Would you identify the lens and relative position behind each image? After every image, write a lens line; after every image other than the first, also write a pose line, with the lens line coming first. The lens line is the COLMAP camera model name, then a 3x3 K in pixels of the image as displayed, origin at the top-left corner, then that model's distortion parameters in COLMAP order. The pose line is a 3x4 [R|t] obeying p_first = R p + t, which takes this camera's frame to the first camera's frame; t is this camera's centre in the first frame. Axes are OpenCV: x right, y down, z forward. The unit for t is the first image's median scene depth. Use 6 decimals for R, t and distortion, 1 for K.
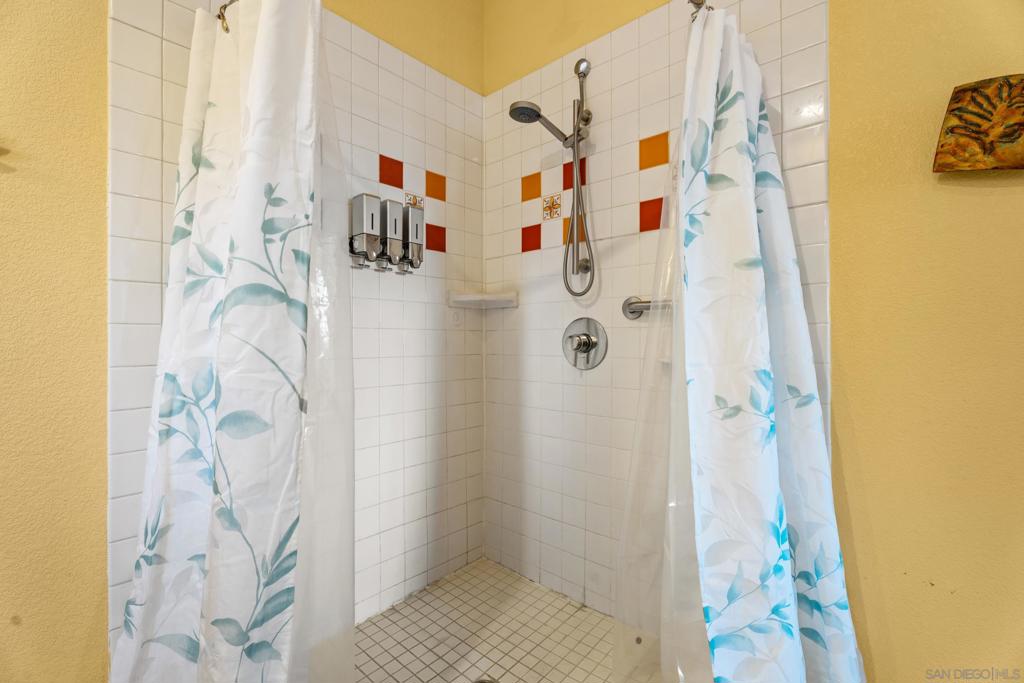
lens RADIAL K [[458.7, 0, 506.3], [0, 458.7, 336.6], [0, 0, 1]] dist [0.000218, 0.000258]
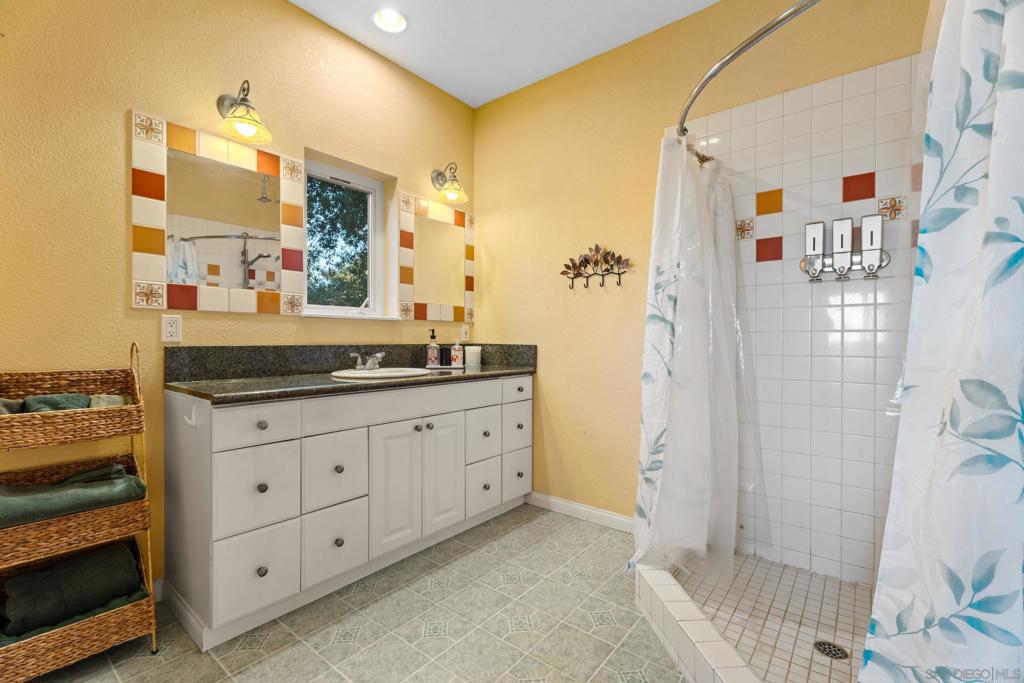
lens RADIAL K [[459.8, 0, 510.1], [0, 459.8, 347.6], [0, 0, 1]] dist [0.001863, 0.000407]
pose [[0.050517, 0.016149, -0.998593, 1.502207], [0.000179, 0.999869, 0.016178, 0.006304], [0.998723, -0.000996, 0.050508, 0.212848]]
